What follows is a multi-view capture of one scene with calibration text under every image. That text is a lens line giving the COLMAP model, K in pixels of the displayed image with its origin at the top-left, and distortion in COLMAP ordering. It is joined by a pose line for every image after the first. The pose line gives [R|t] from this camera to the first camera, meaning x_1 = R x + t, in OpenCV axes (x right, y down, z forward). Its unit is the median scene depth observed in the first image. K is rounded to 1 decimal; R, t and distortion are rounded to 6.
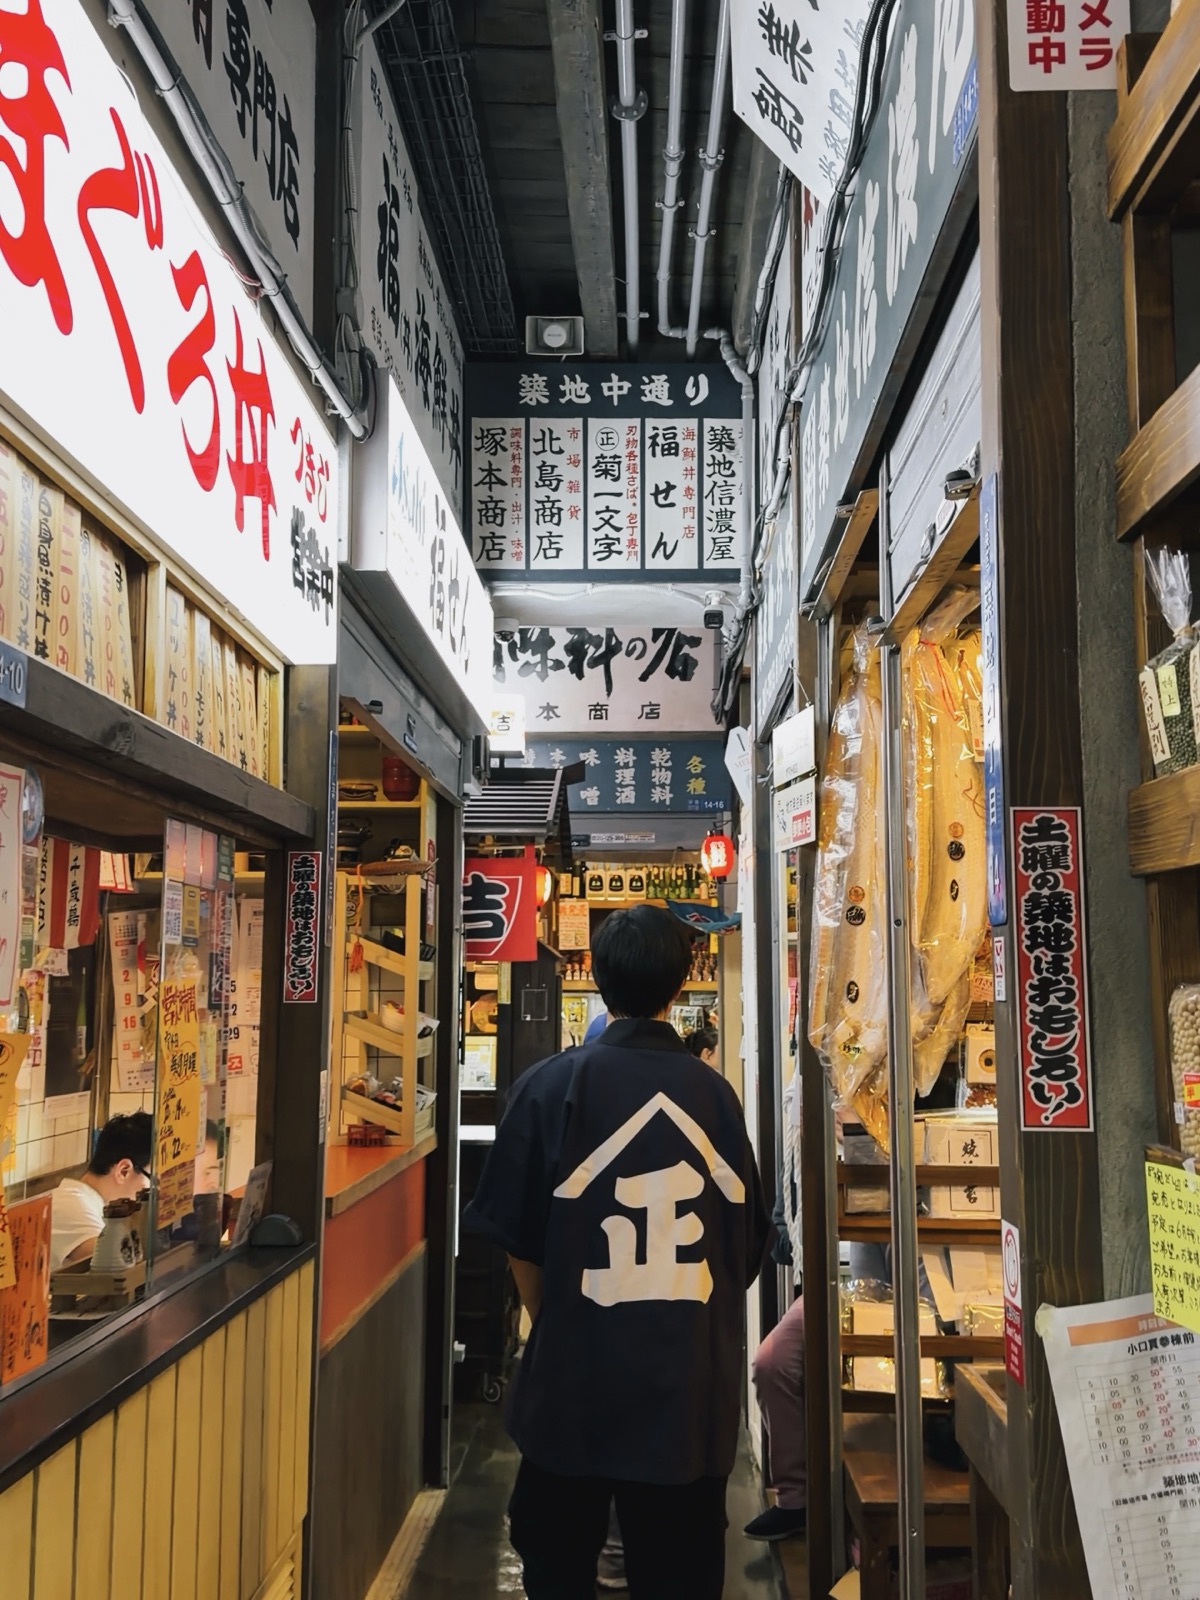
lens RADIAL K [[1702.1, 0, 601.3], [0, 1702.1, 732.2], [0, 0, 1]] dist [0.169483, -0.451063]
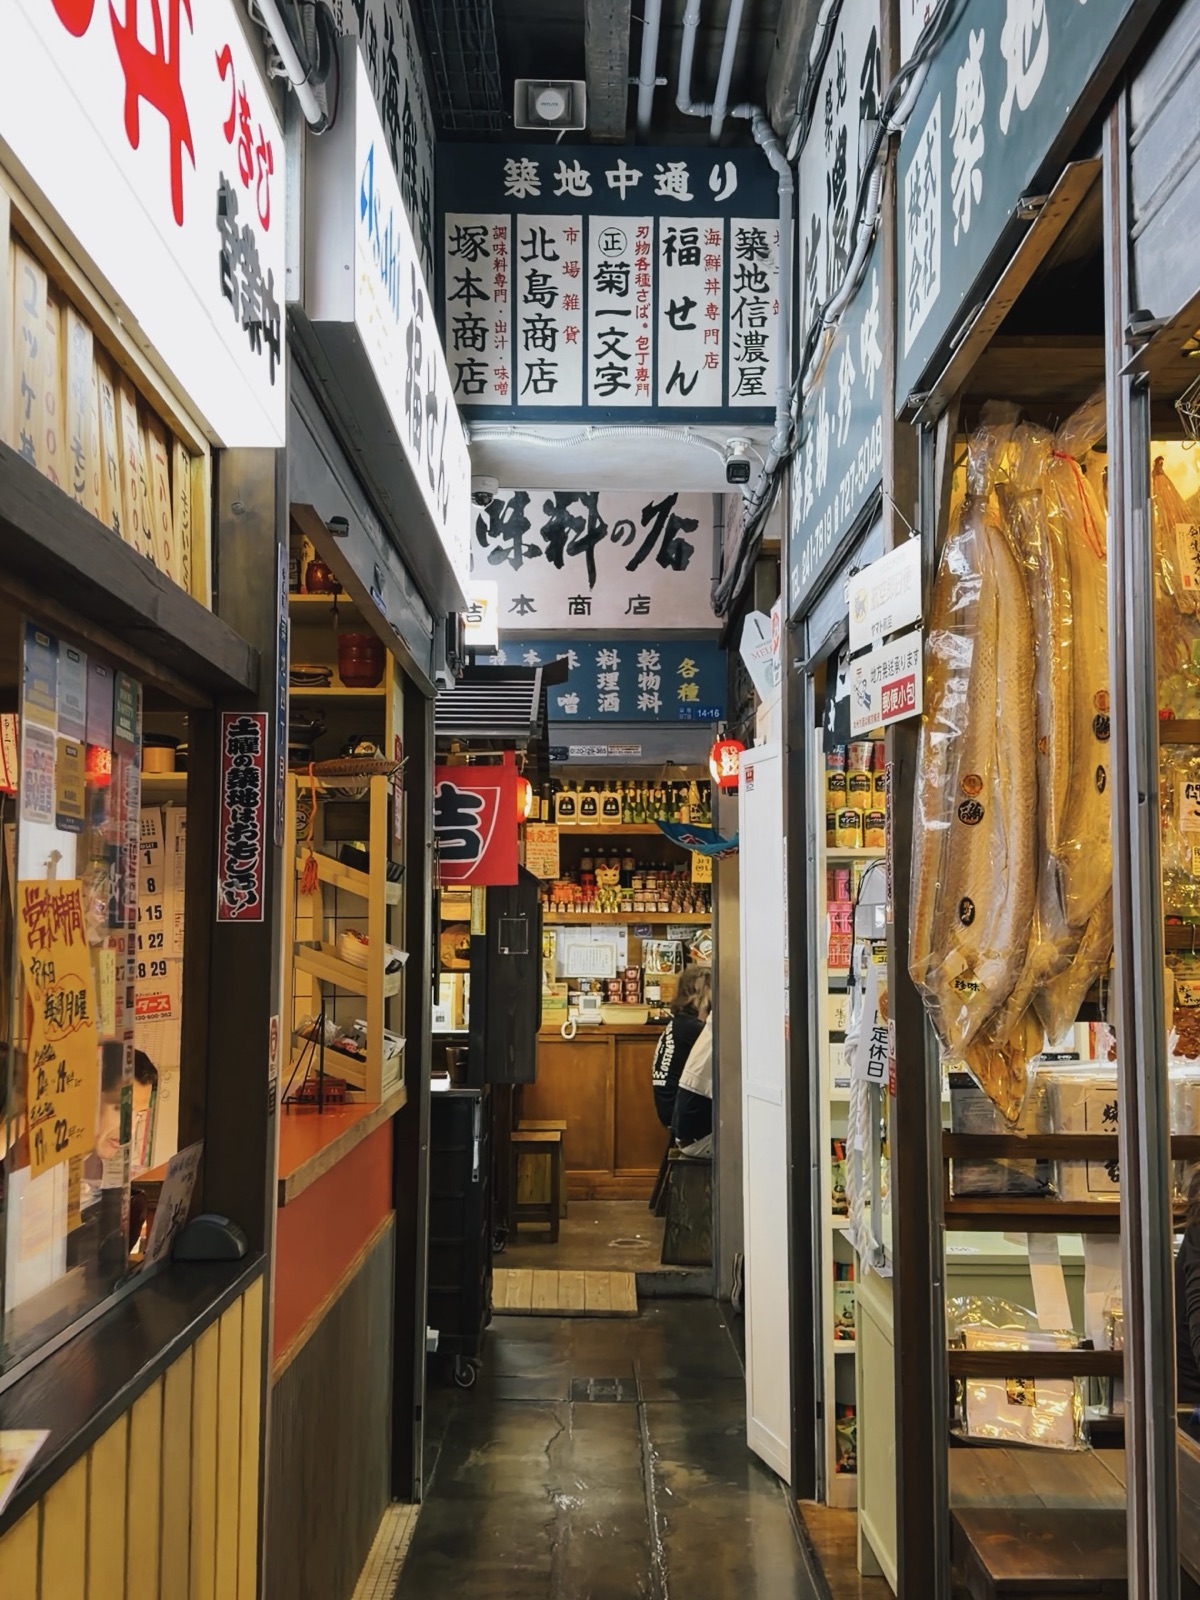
lens RADIAL K [[1779.8, 0, 598.2], [0, 1779.8, 754.7], [0, 0, 1]] dist [0.196370, -0.588275]
pose [[0.999706, 0.001190, 0.024207, -0.023825], [-0.002488, 0.998555, 0.053685, 0.025355], [-0.024108, -0.053729, 0.998264, 0.135368]]
